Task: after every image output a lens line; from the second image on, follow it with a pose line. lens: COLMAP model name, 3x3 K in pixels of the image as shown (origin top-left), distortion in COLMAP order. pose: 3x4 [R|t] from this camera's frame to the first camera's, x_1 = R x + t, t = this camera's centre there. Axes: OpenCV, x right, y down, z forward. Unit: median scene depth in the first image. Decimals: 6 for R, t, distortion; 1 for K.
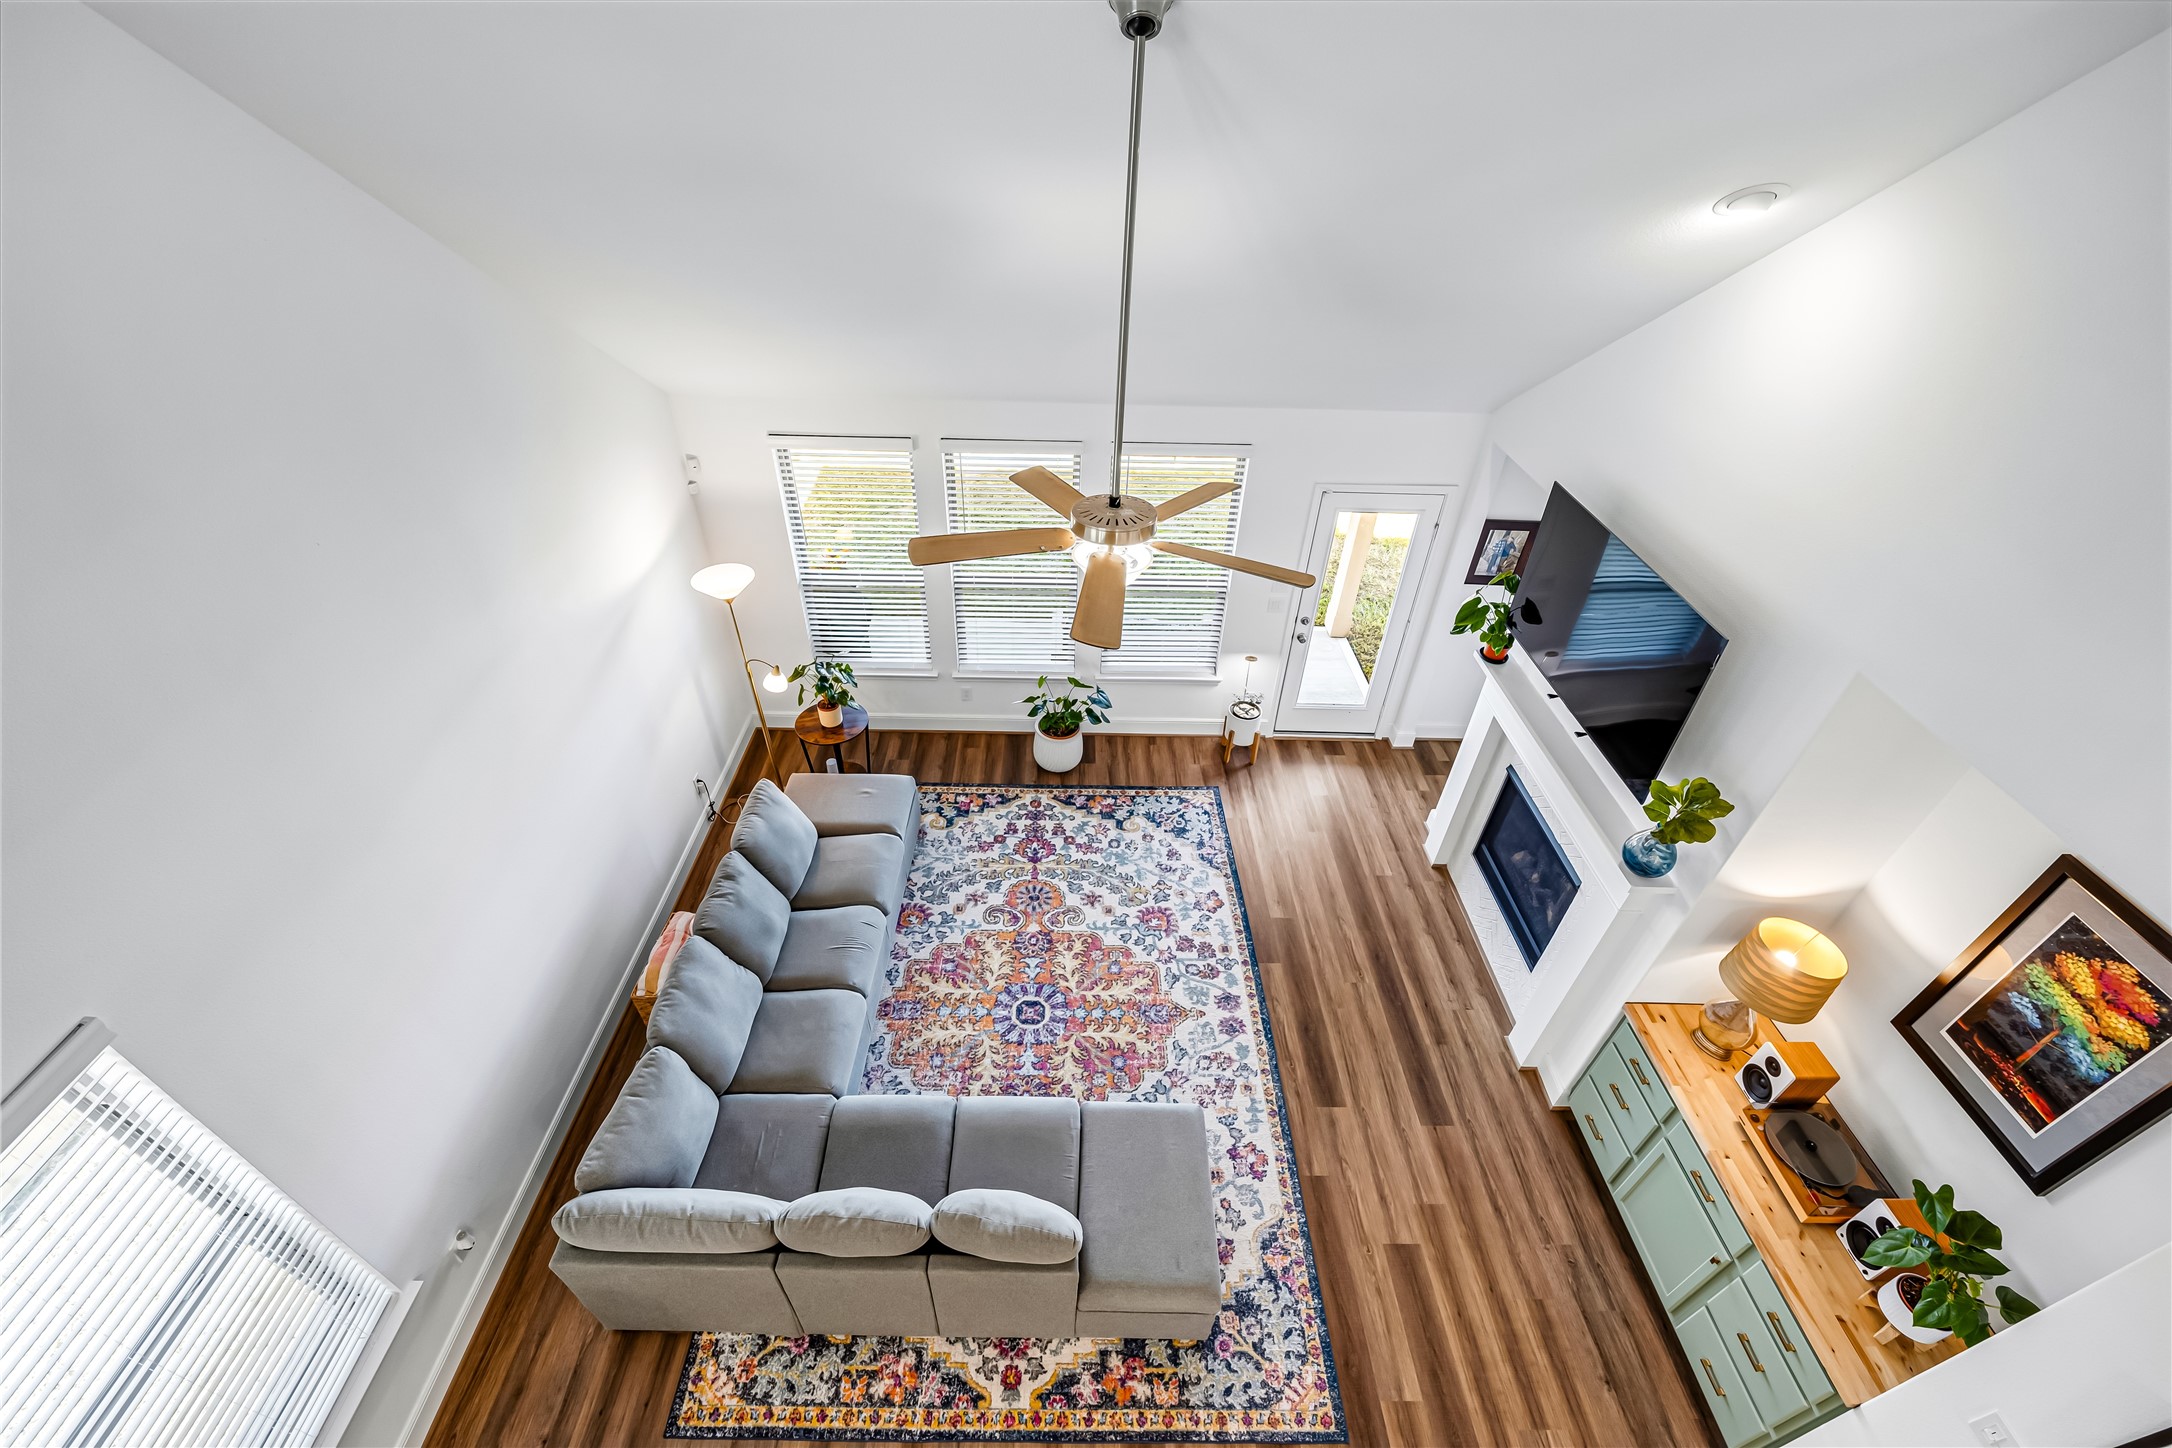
lens RADIAL K [[876.2, 0, 1077.0], [0, 876.2, 715.9], [0, 0, 1]] dist [-0.003031, 0.000733]
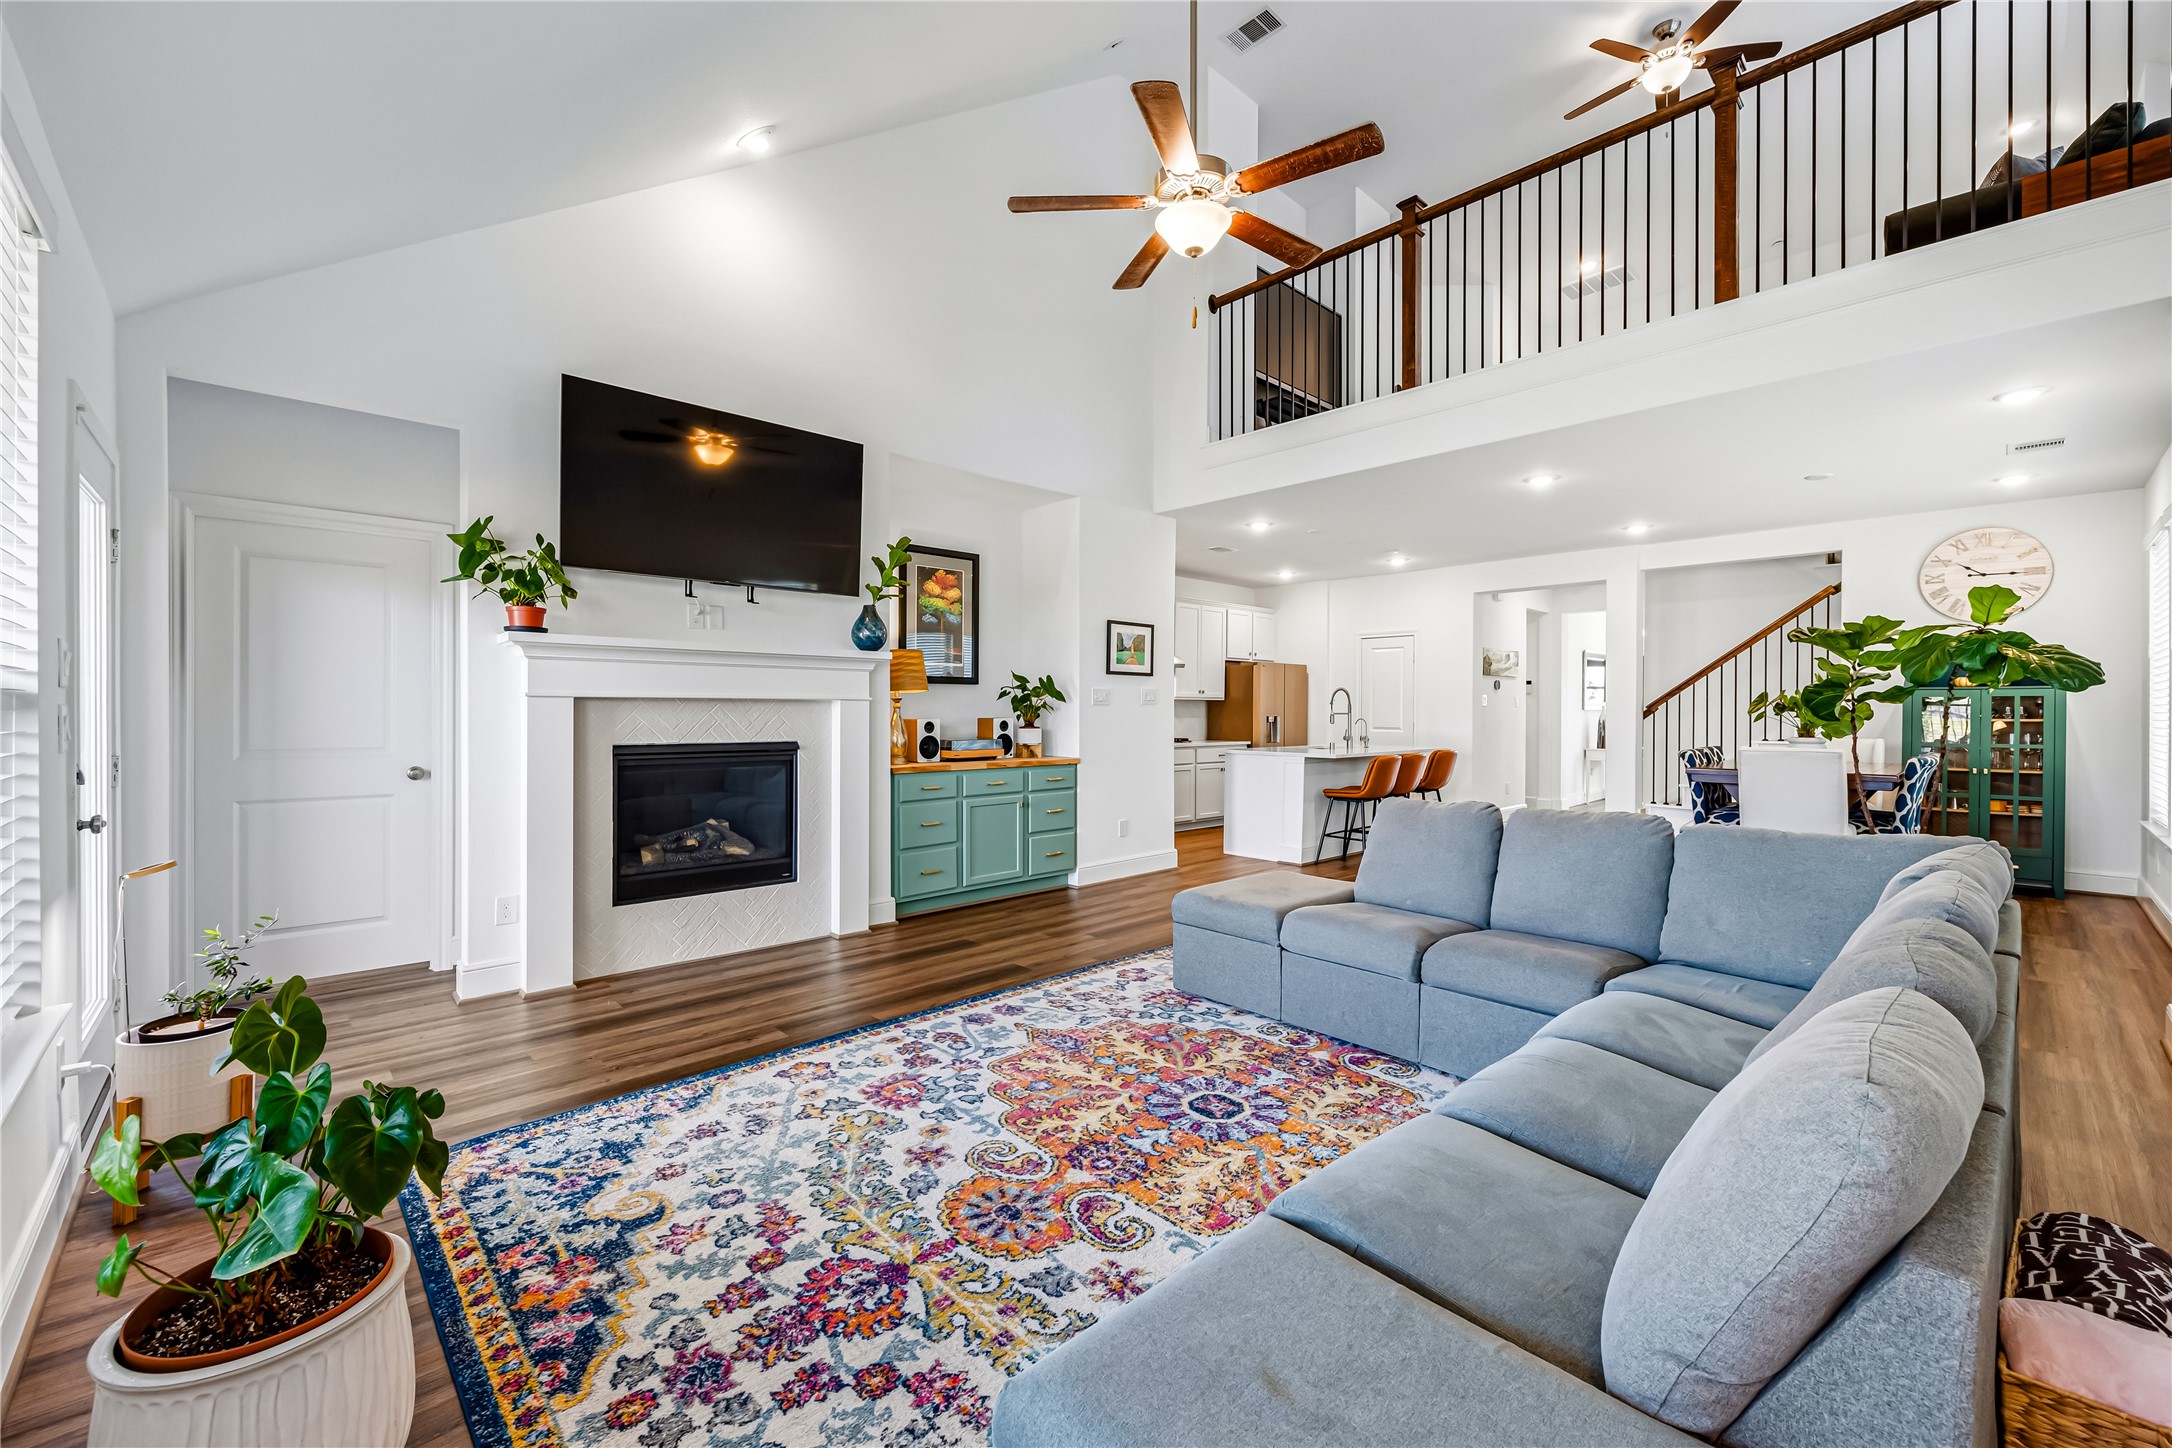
lens RADIAL K [[876.2, 0, 1080.1], [0, 876.2, 710.1], [0, 0, 1]] dist [-0.003031, 0.000733]
pose [[-0.683644, -0.024223, 0.729413, -0.416570], [0.431670, 0.792456, 0.430900, -0.144290], [-0.588466, 0.609448, -0.531301, 1.266062]]
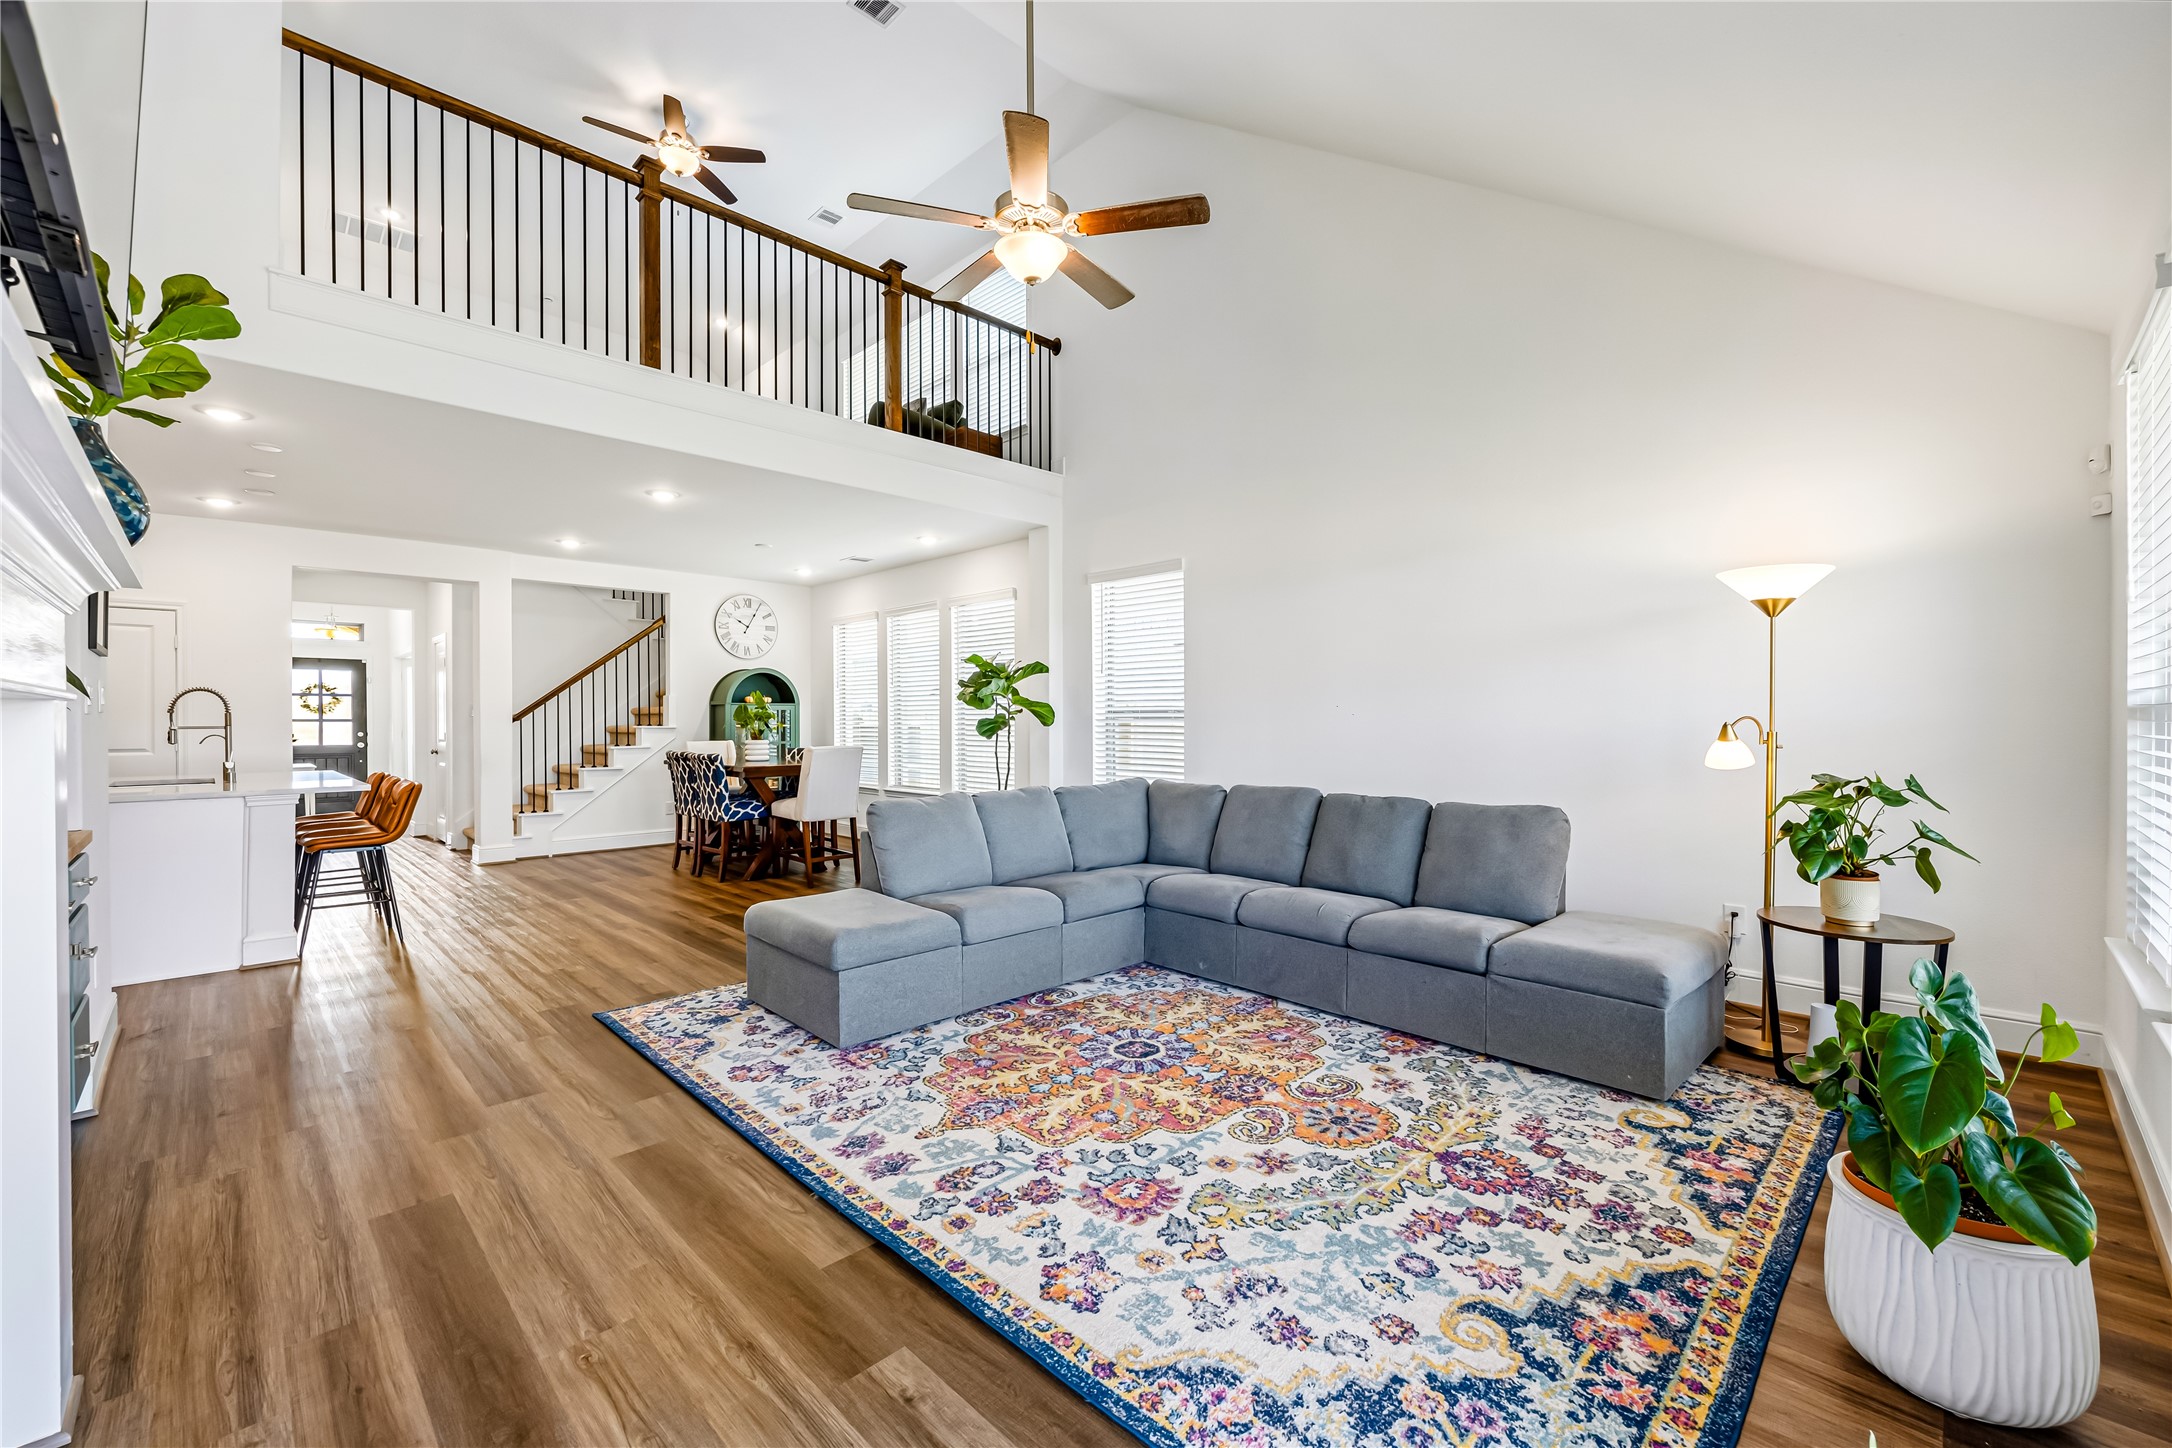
lens RADIAL K [[876.2, 0, 1081.1], [0, 876.2, 719.0], [0, 0, 1]] dist [-0.003031, 0.000733]
pose [[-0.713865, -0.018855, -0.700029, 0.477404], [-0.437561, 0.792484, 0.424864, -0.133863], [0.546751, 0.609602, -0.573976, 1.281088]]
